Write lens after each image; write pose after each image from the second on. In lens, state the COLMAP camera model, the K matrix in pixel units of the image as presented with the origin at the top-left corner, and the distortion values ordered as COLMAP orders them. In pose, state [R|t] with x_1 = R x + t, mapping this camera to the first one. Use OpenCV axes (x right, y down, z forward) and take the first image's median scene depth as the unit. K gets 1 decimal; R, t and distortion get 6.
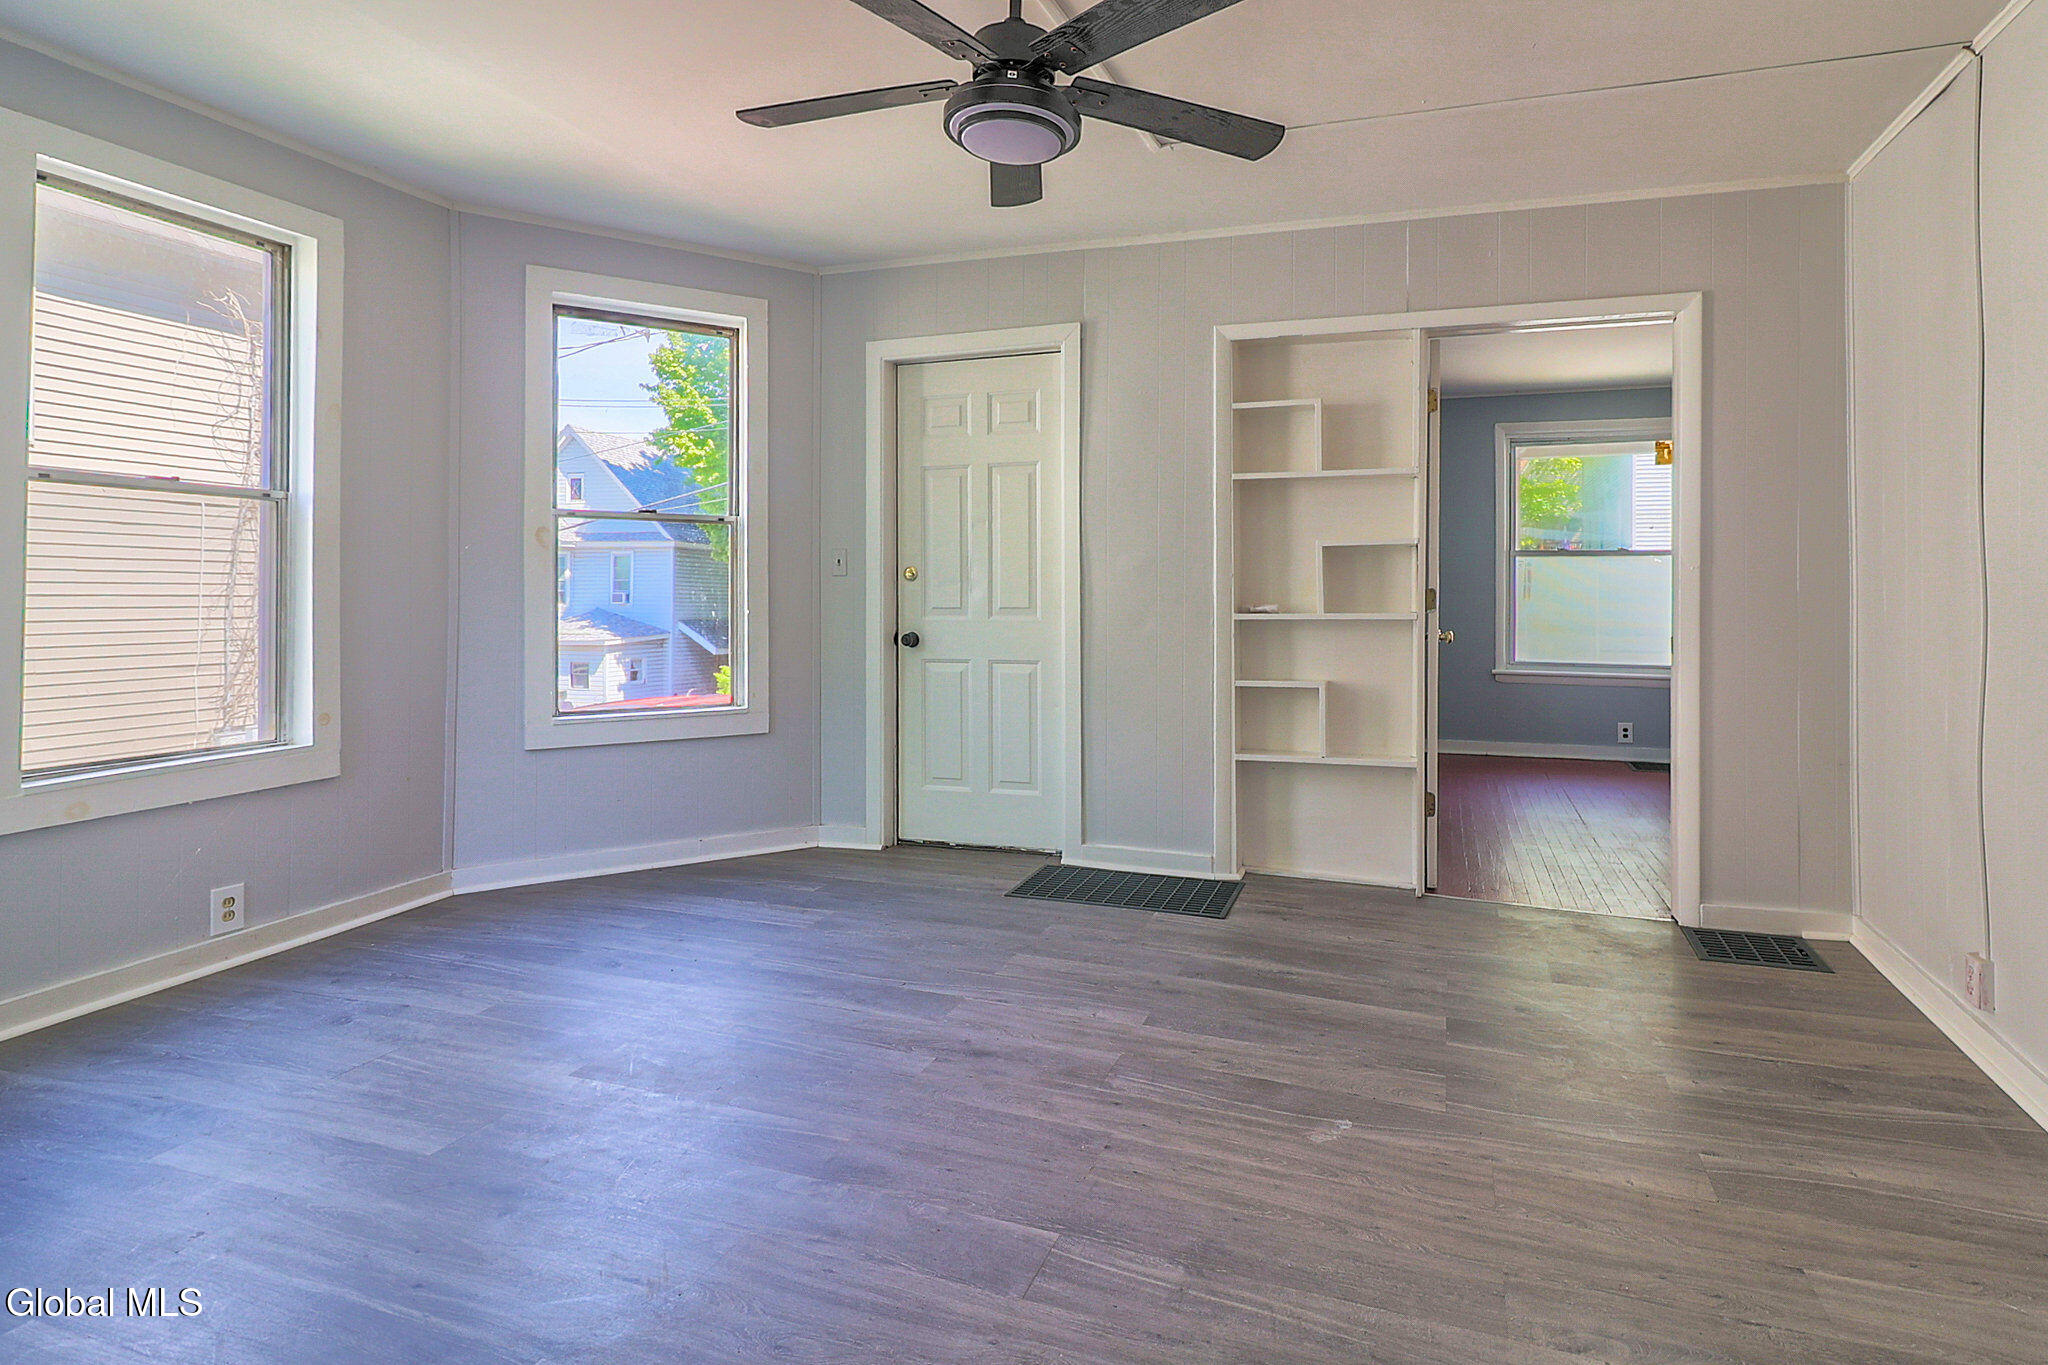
lens RADIAL K [[1070.6, 0, 1052.1], [0, 1070.6, 593.6], [0, 0, 1]] dist [-0.001164, -0.000783]
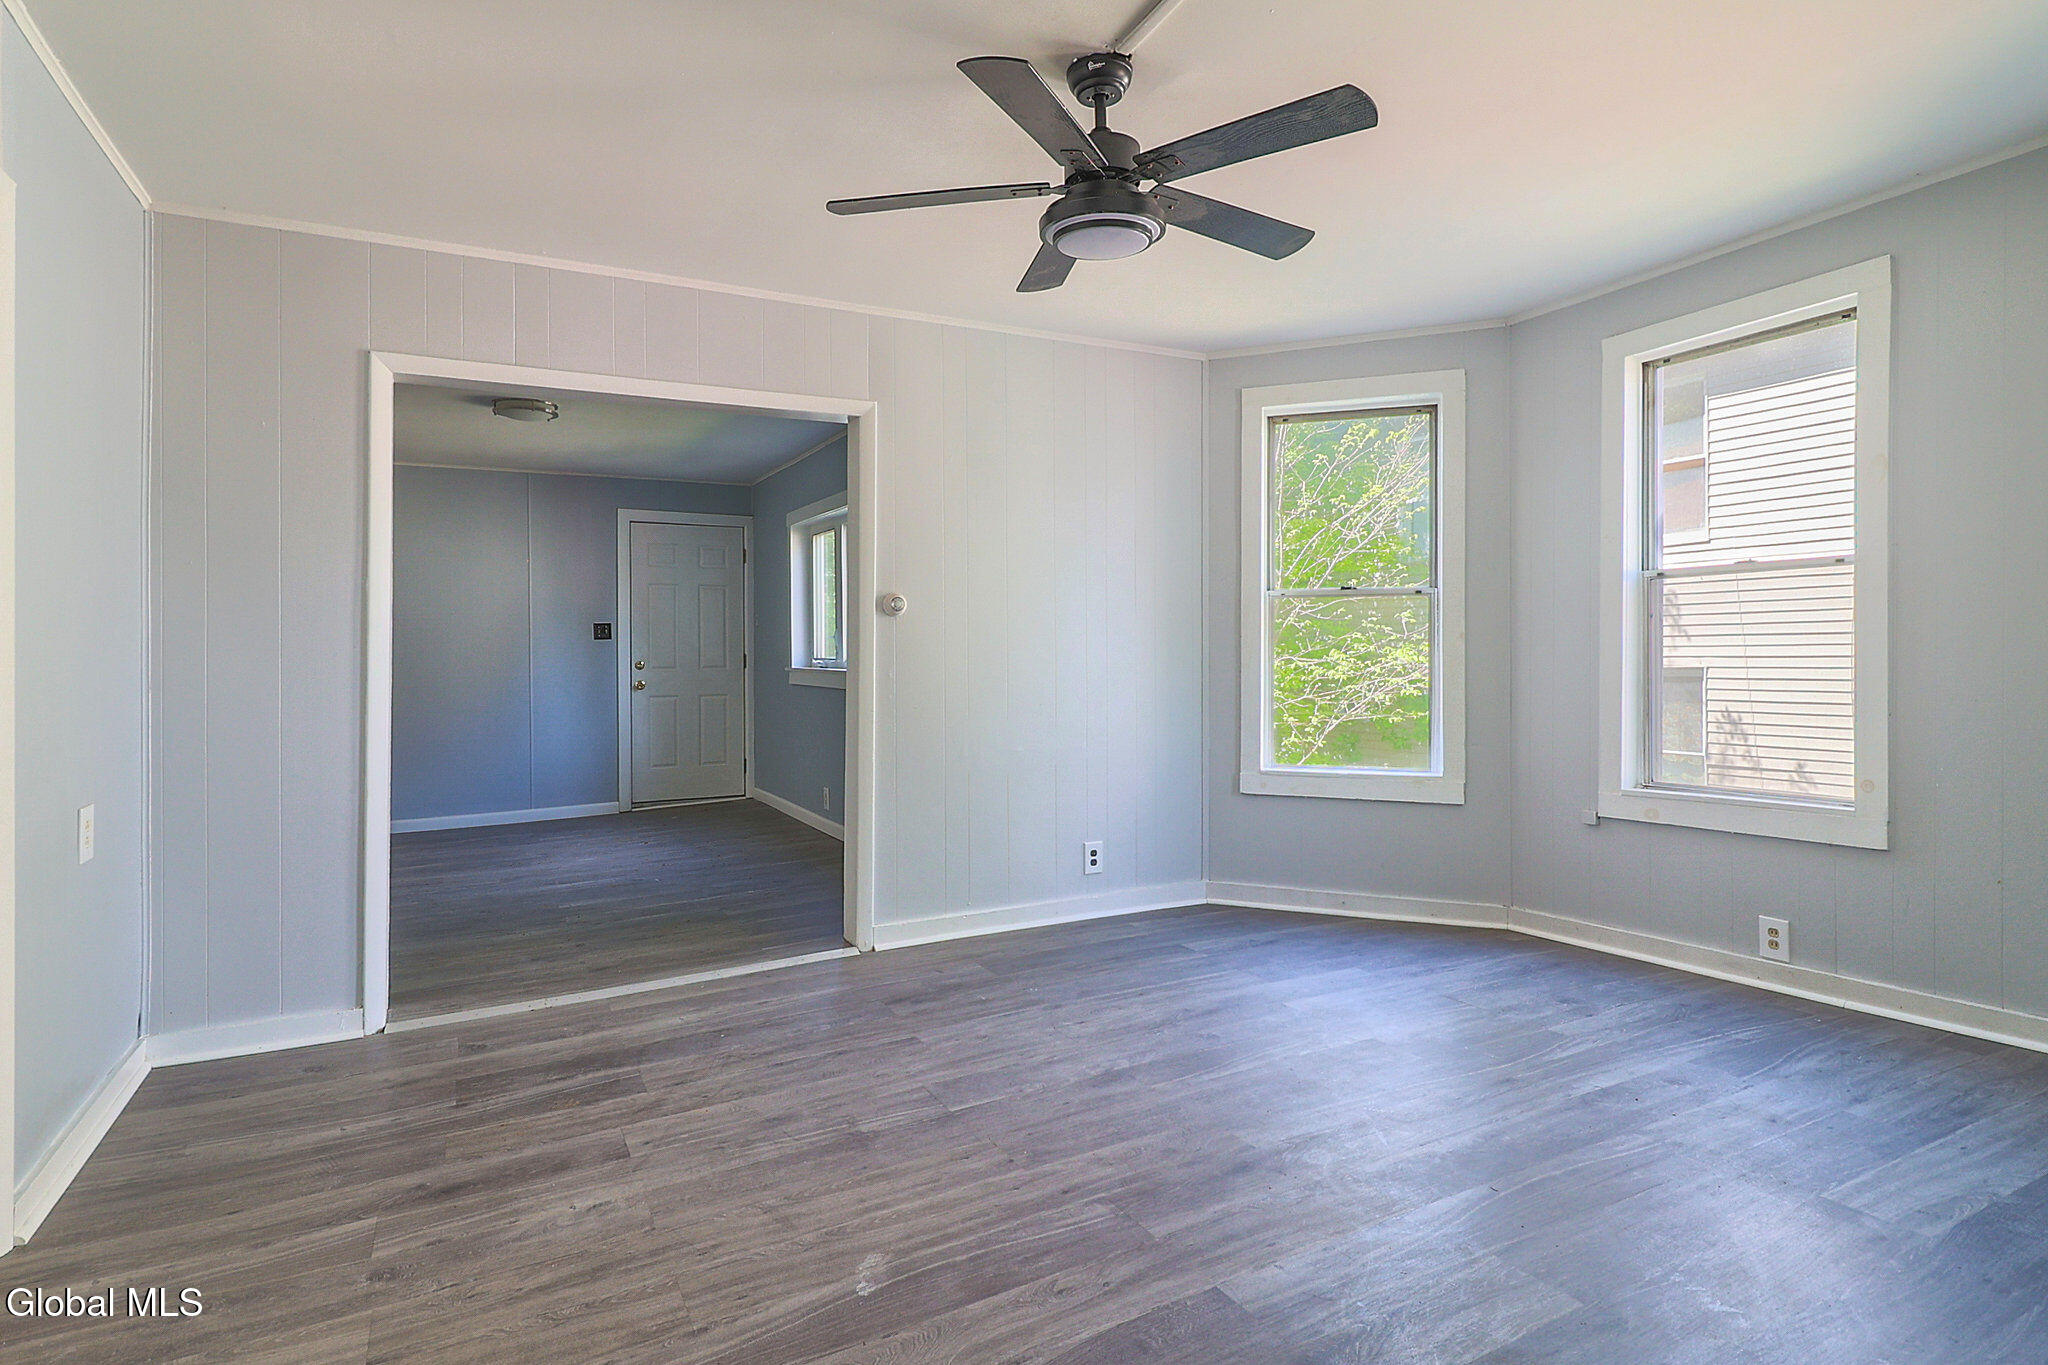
lens RADIAL K [[1070.6, 0, 1023.3], [0, 1070.6, 655.8], [0, 0, 1]] dist [-0.001164, -0.000783]
pose [[-0.668872, 0.000251, -0.743377, 0.447668], [0.004775, 0.999981, -0.003959, 0.002488], [0.743362, -0.006198, -0.668861, 0.911743]]
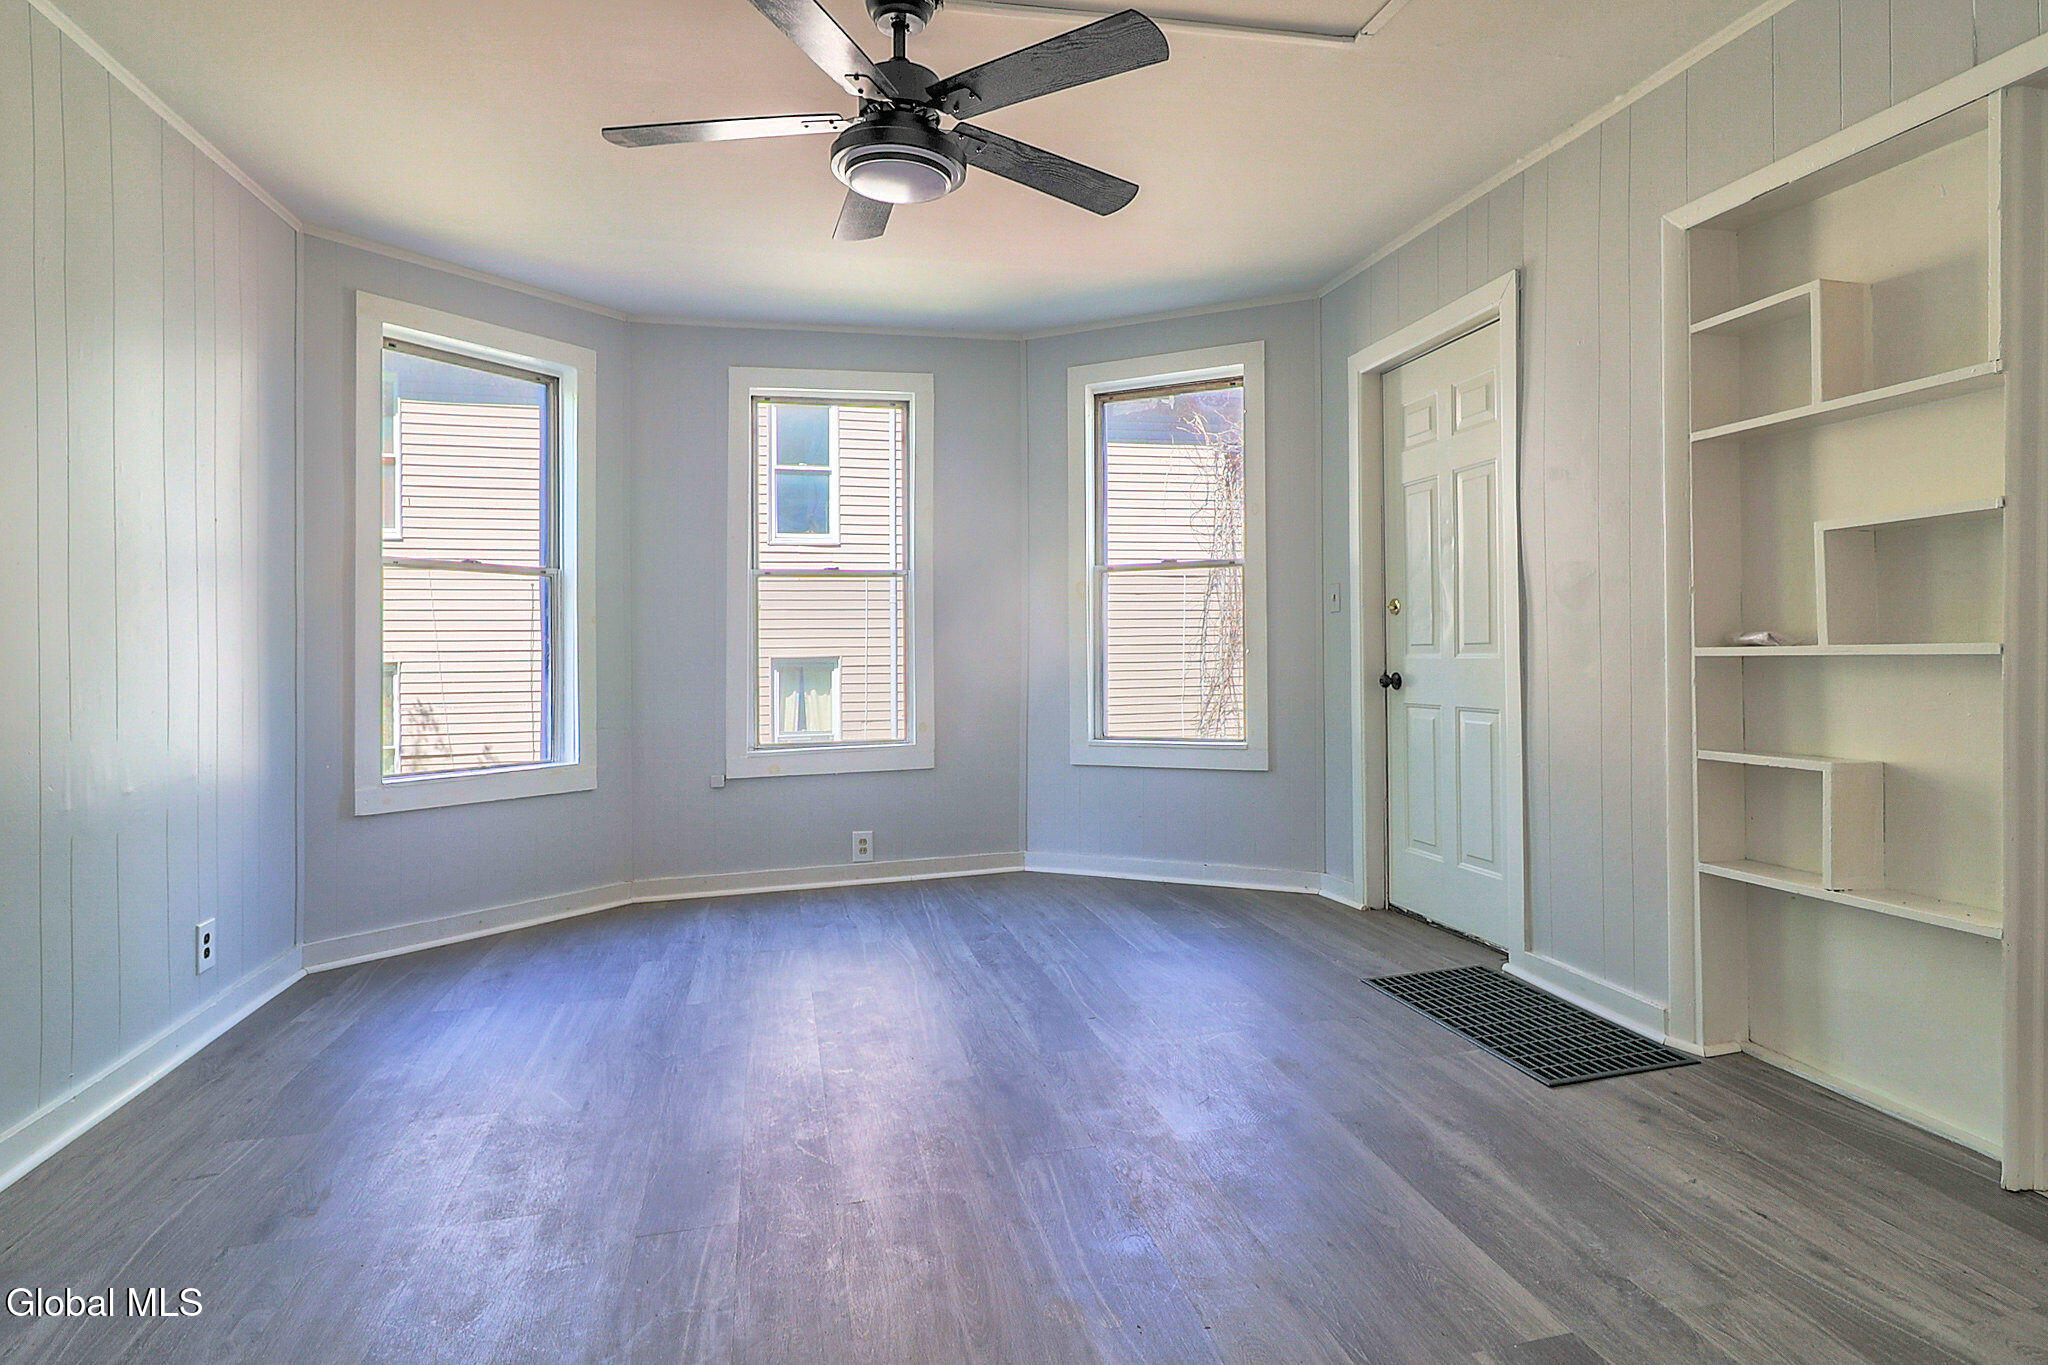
lens RADIAL K [[1037.3, 0, 1057.8], [0, 1037.3, 655.2], [0, 0, 1]] dist [-0.004432, -0.000249]
pose [[0.562174, -0.001611, -0.827017, 0.467786], [0.011452, 0.999917, 0.005837, 0.015098], [0.826940, -0.012752, 0.562146, 0.318681]]
